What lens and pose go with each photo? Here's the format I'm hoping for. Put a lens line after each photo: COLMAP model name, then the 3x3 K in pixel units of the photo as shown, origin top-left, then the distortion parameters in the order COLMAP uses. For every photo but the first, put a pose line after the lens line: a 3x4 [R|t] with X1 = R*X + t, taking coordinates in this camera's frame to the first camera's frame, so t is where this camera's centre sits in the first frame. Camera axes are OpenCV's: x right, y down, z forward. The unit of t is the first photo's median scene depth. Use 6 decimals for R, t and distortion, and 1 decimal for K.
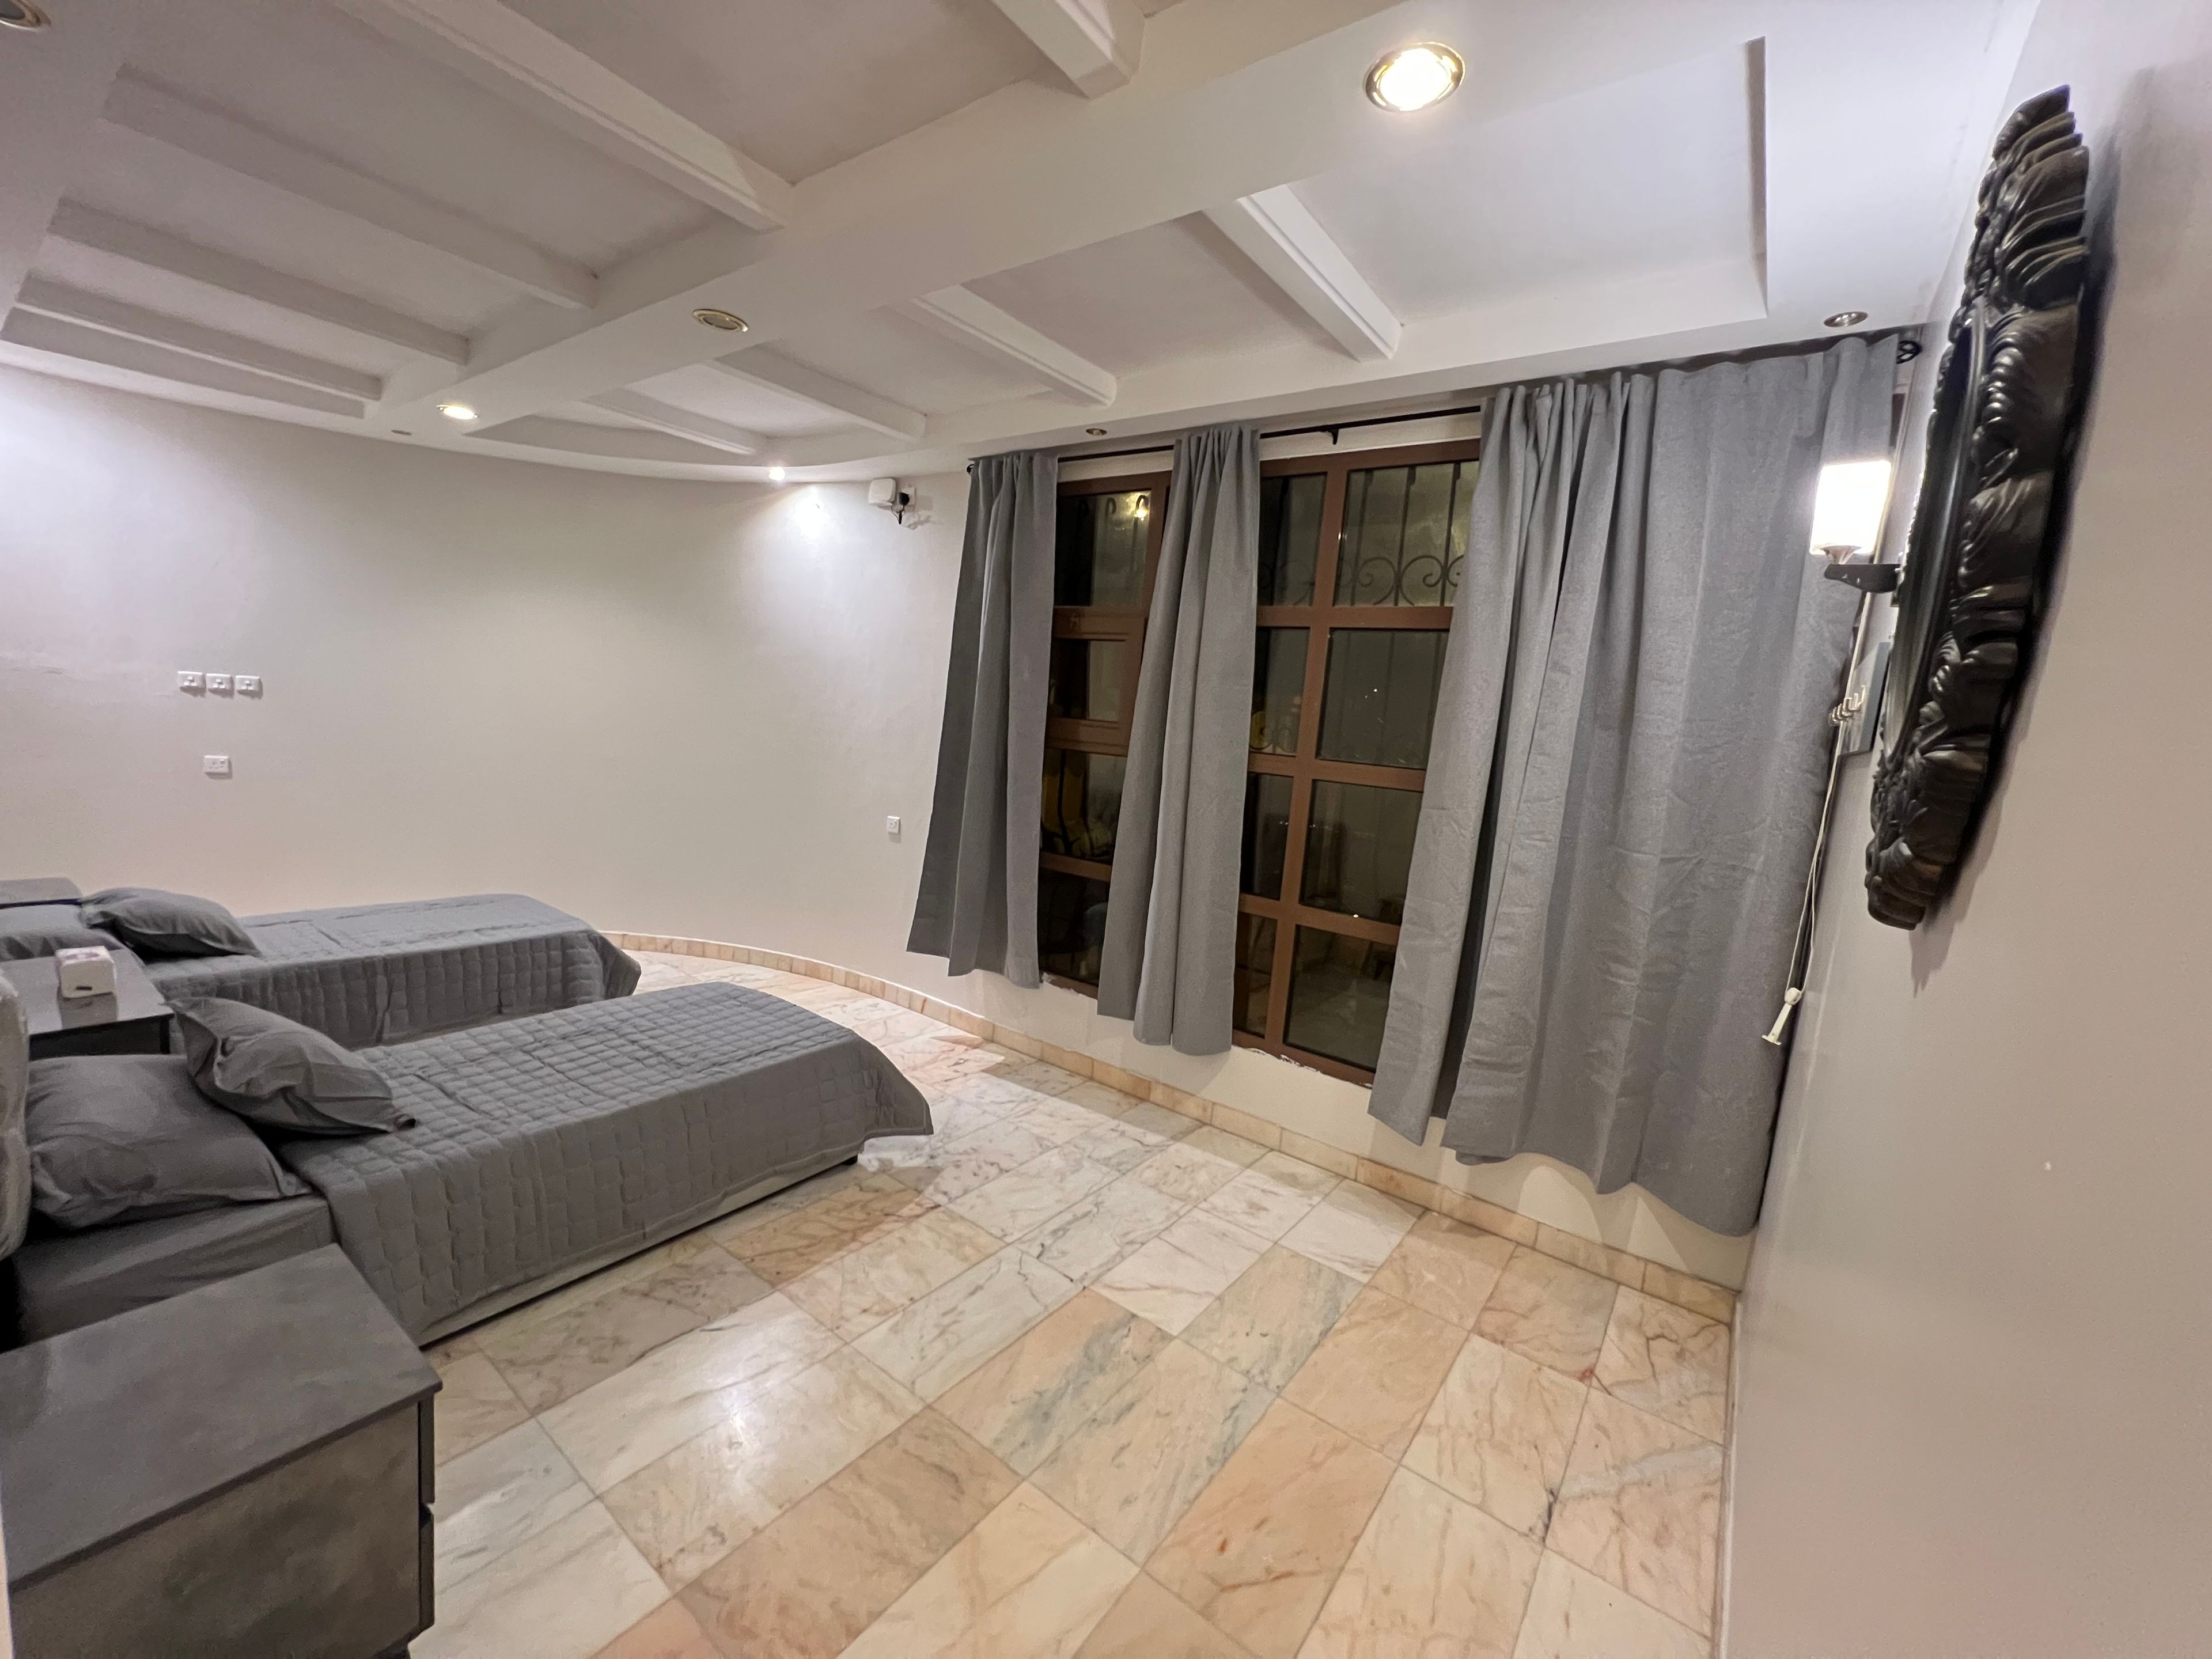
lens RADIAL K [[892.3, 0, 1106.0], [0, 892.3, 829.5], [0, 0, 1]] dist [-0.001417, -0.000136]
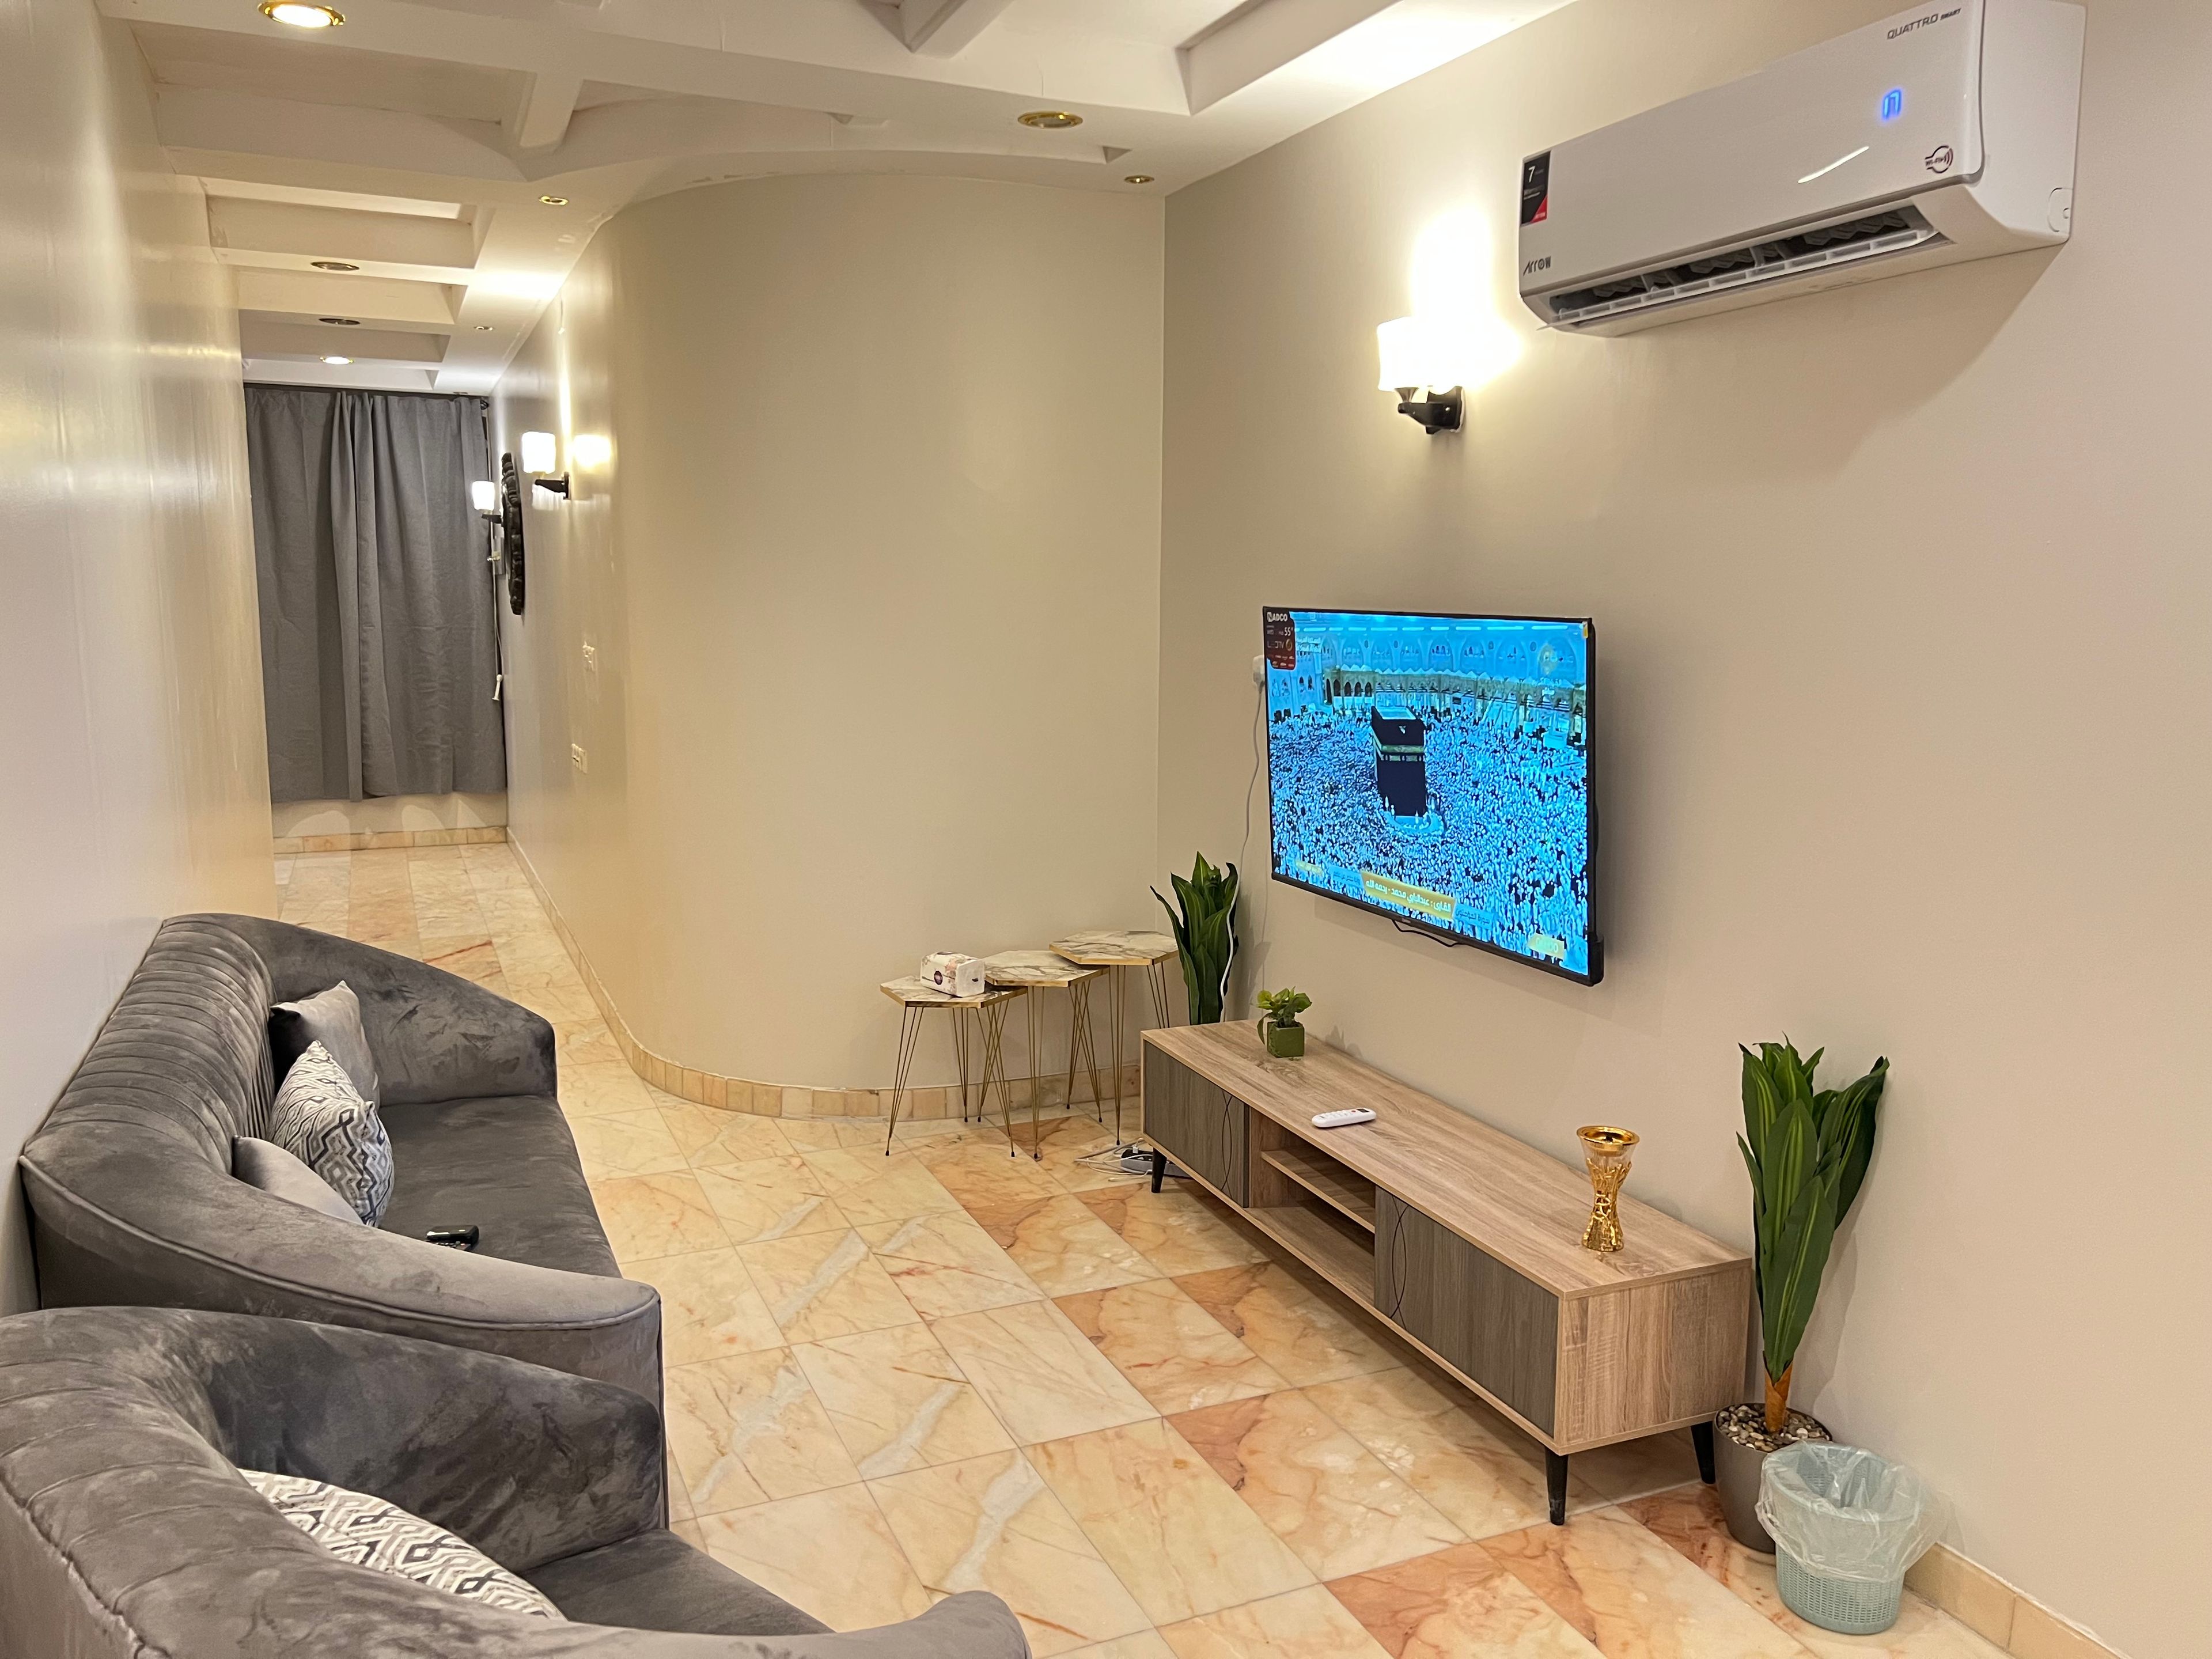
lens RADIAL K [[1673.8, 0, 1116.7], [0, 1673.8, 835.1], [0, 0, 1]] dist [0.035795, -0.048779]
pose [[0.496623, -0.205641, 0.843254, -2.150517], [0.140463, 0.977764, 0.155720, 0.122393], [-0.856526, 0.041112, 0.514464, -2.547557]]
